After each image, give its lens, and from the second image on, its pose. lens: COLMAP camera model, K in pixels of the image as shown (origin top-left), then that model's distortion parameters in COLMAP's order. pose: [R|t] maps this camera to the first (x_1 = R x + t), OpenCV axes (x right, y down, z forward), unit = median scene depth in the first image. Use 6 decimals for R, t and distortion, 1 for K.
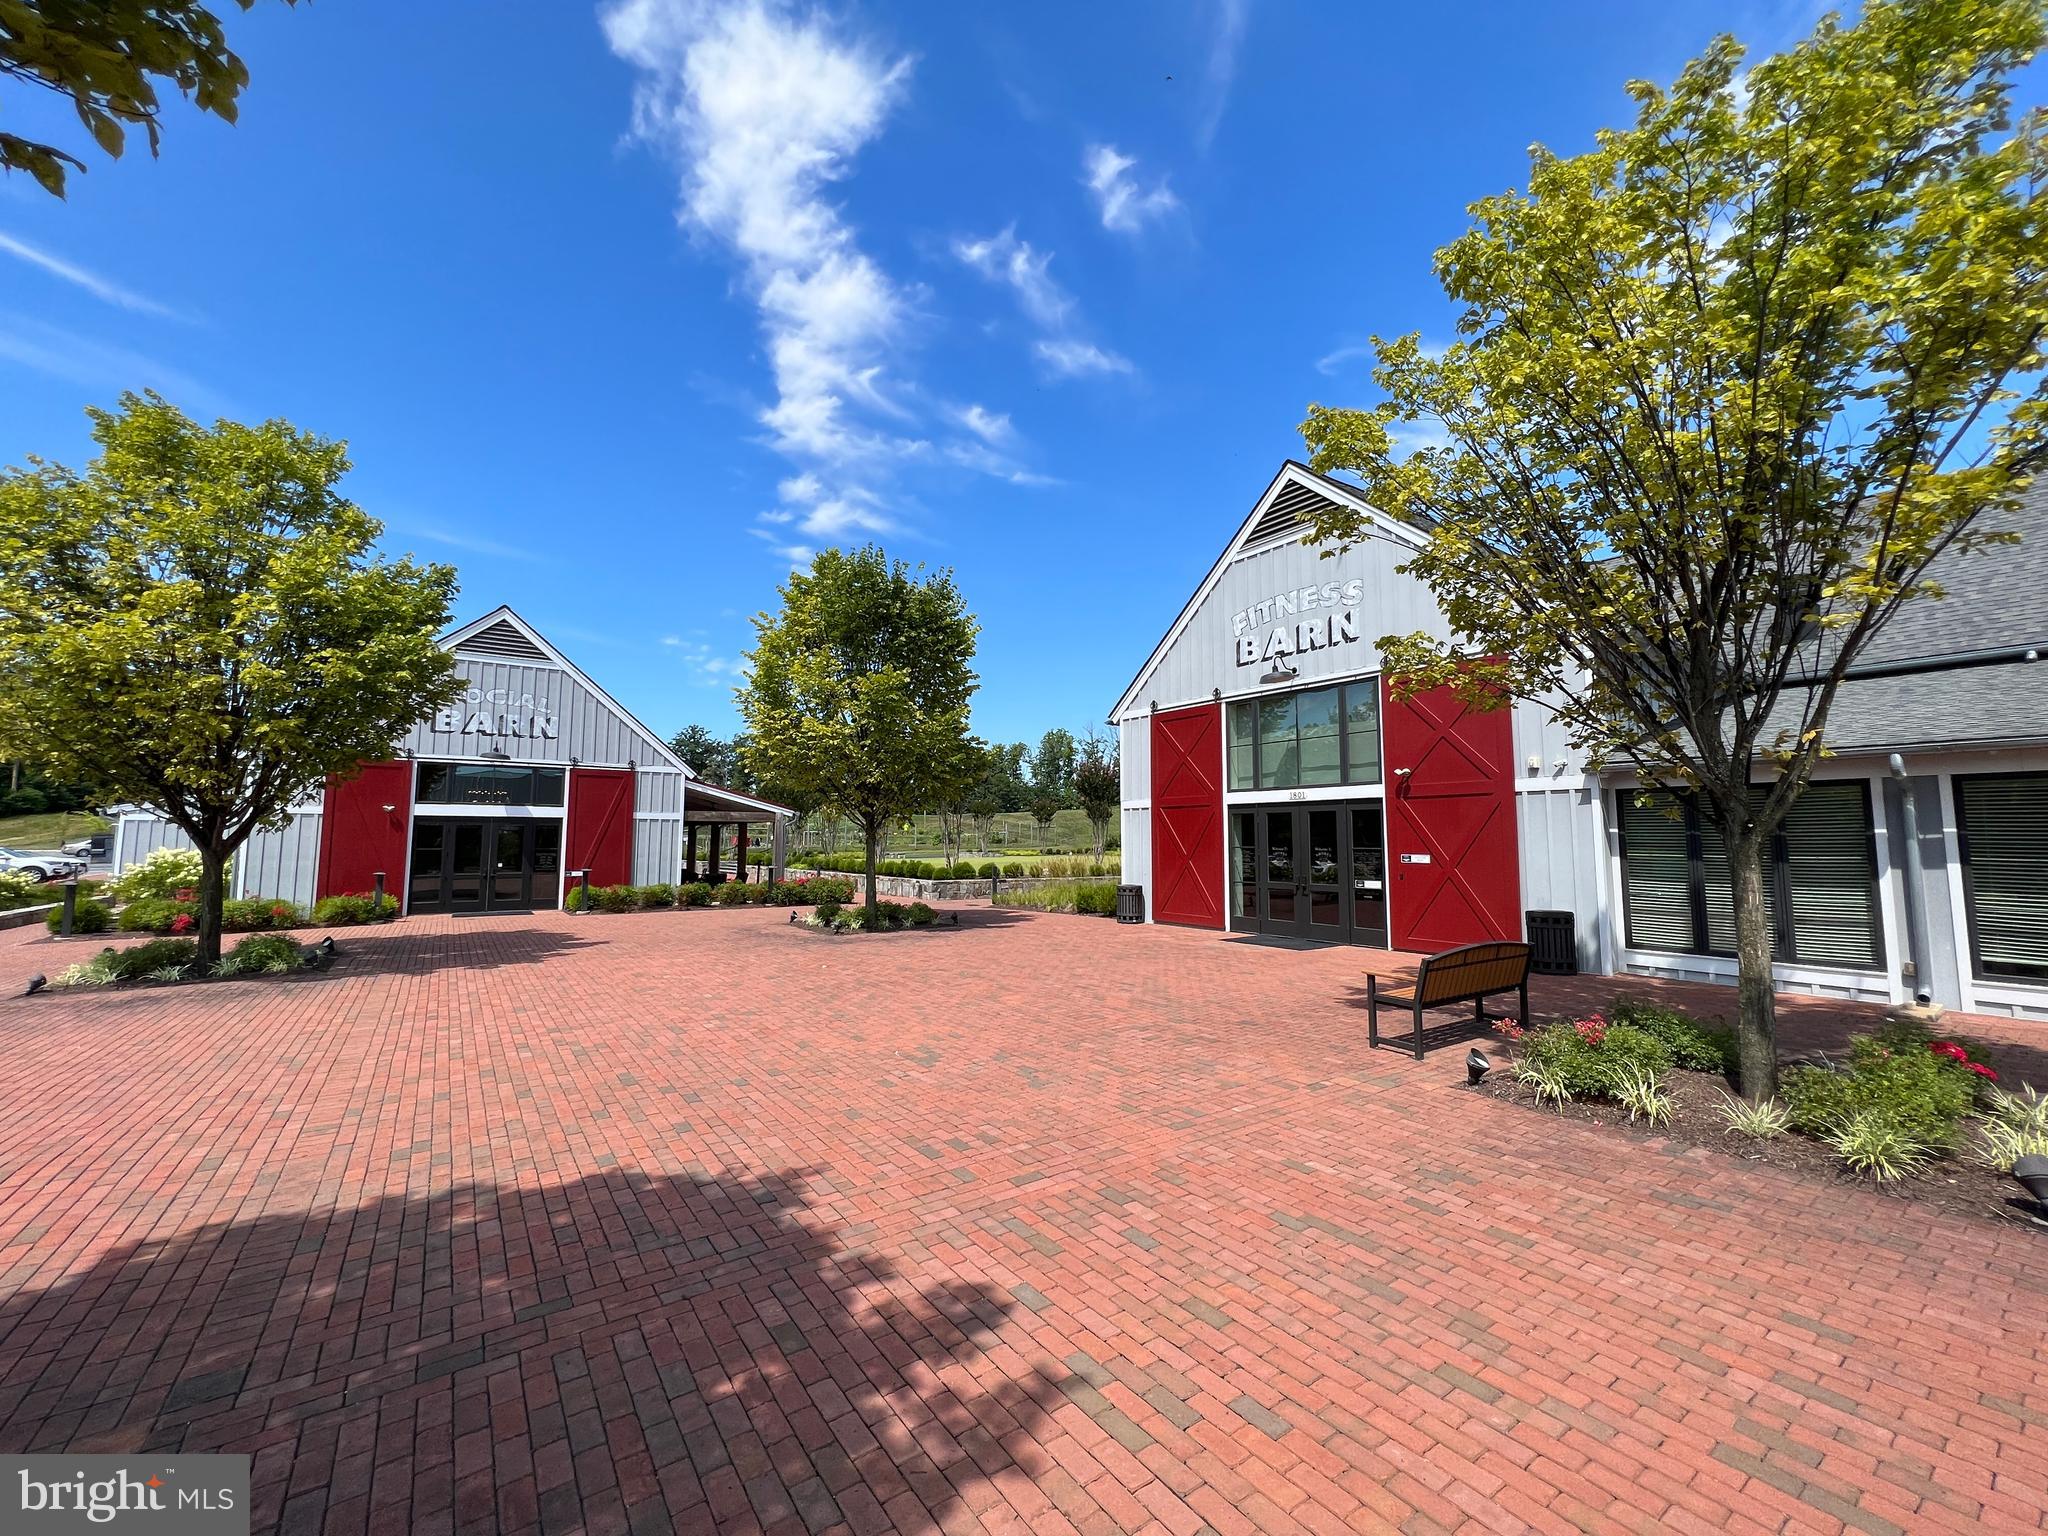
lens RADIAL K [[818.9, 0, 1021.2], [0, 818.9, 761.7], [0, 0, 1]] dist [-0.005560, 0.000692]
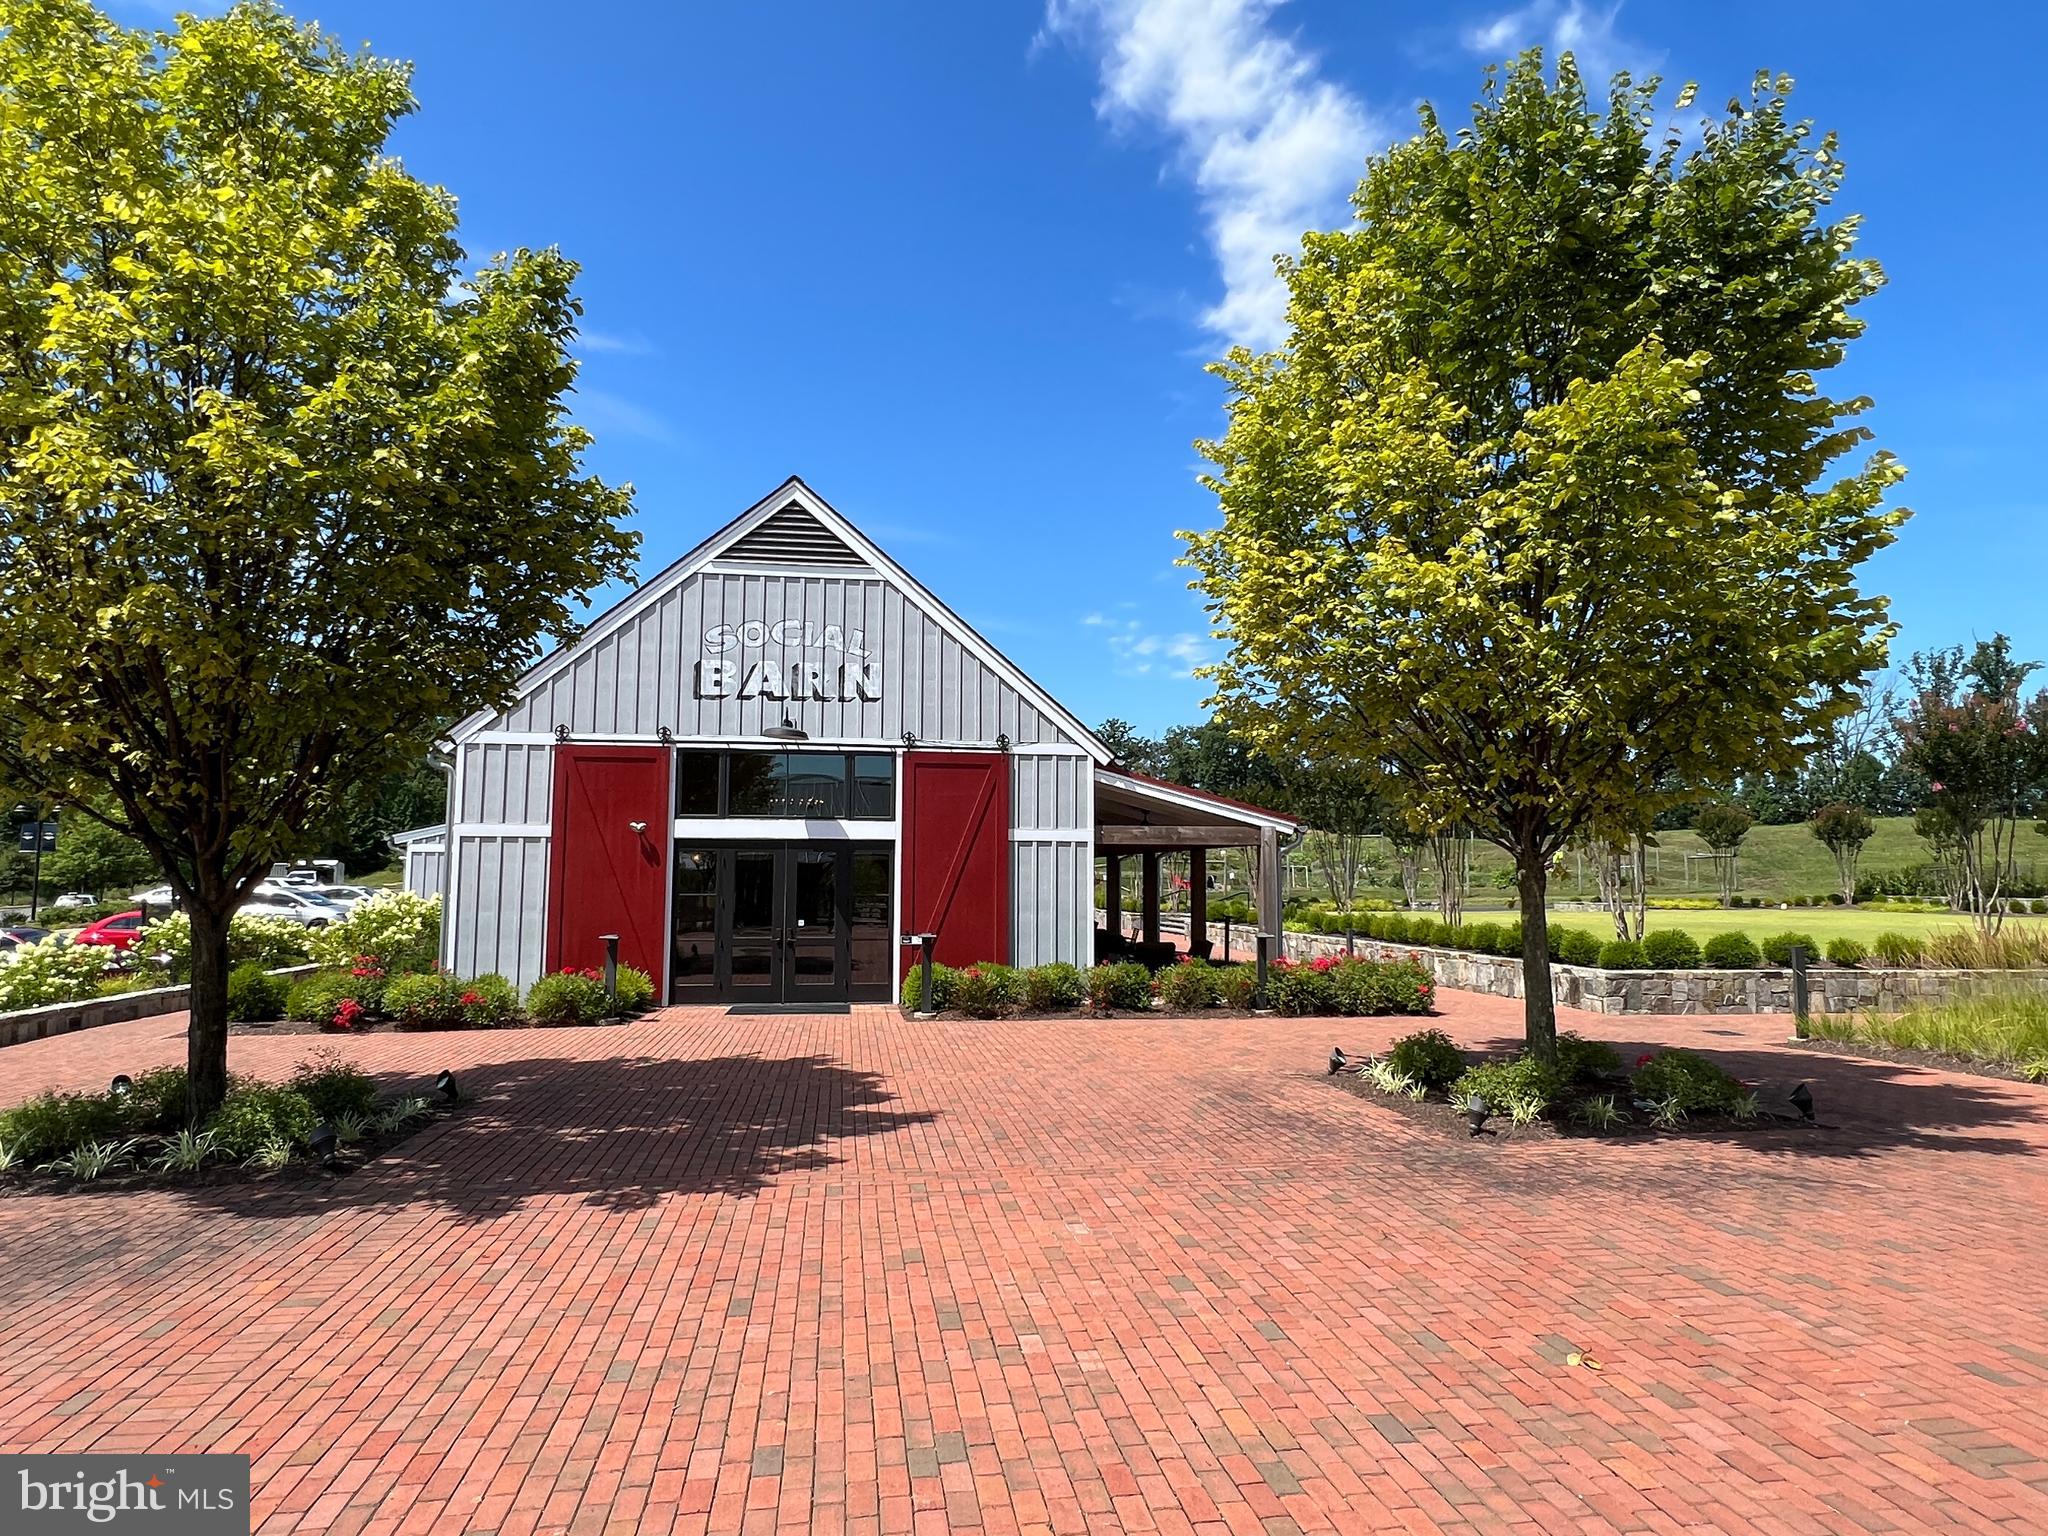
lens RADIAL K [[1187.9, 0, 1018.1], [0, 1187.9, 767.6], [0, 0, 1]] dist [-0.005627, 0.003187]
pose [[0.894285, -0.039492, -0.445752, -0.151453], [0.040560, 0.999152, -0.007148, 0.035718], [0.445656, -0.011688, 0.895128, 0.391023]]
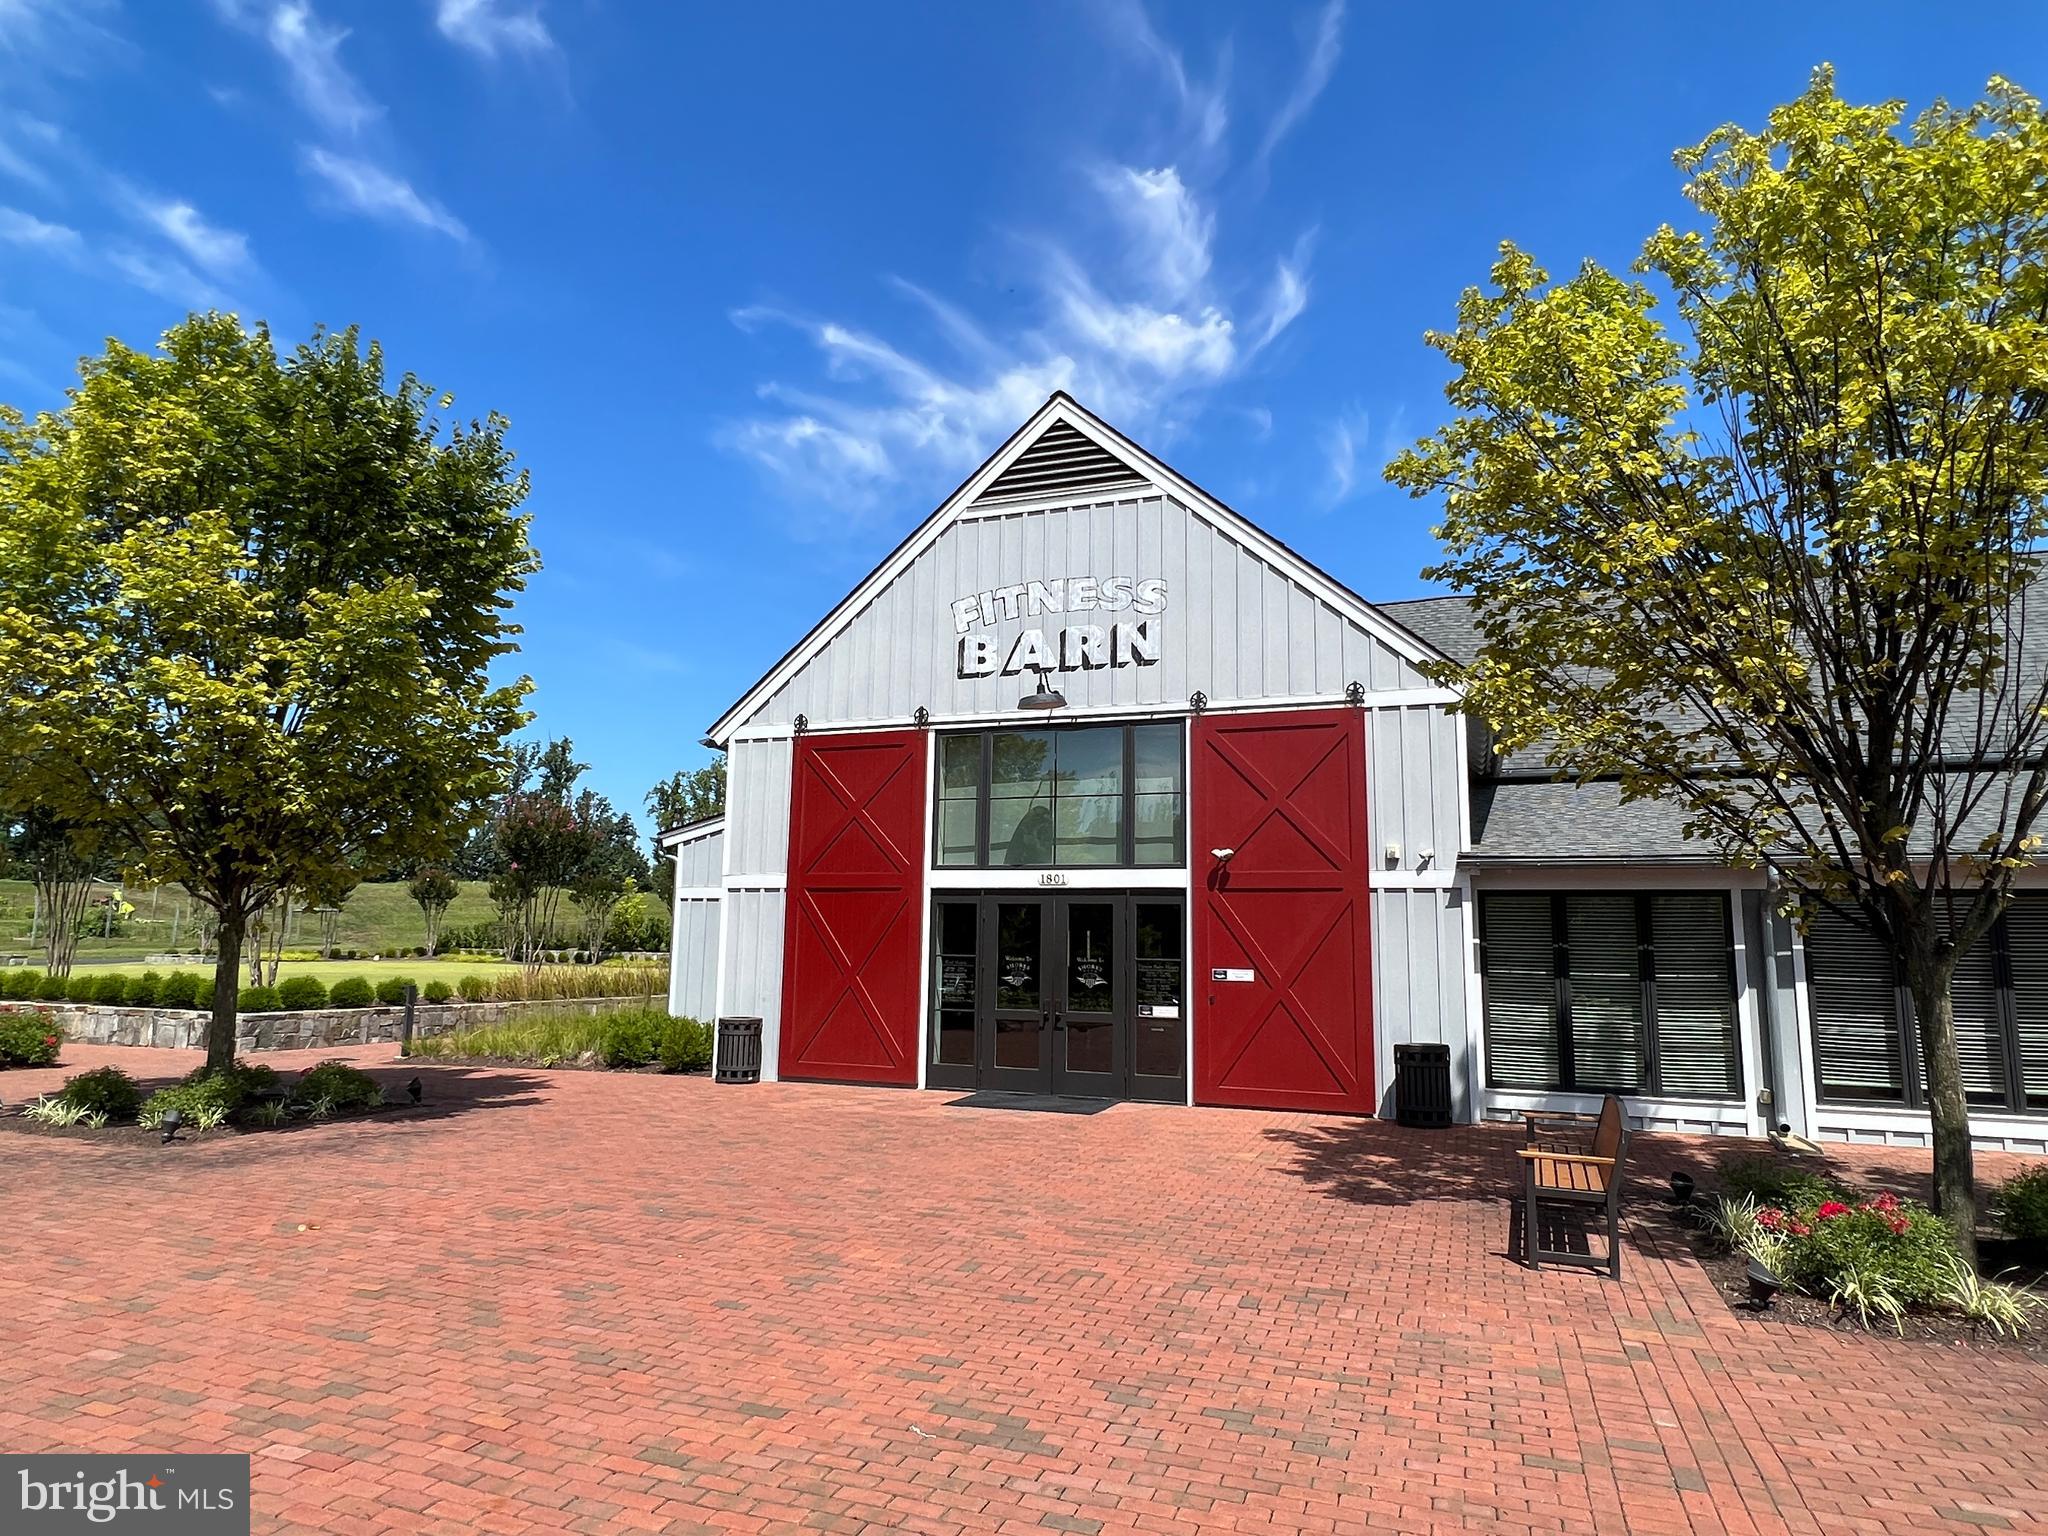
lens RADIAL K [[1187.9, 0, 1009.6], [0, 1187.9, 763.4], [0, 0, 1]] dist [-0.005627, 0.003187]
pose [[0.825448, 0.096550, 0.556159, -0.207005], [-0.068553, 0.995117, -0.071008, 0.015341], [-0.560299, 0.020487, 0.828037, 0.177321]]
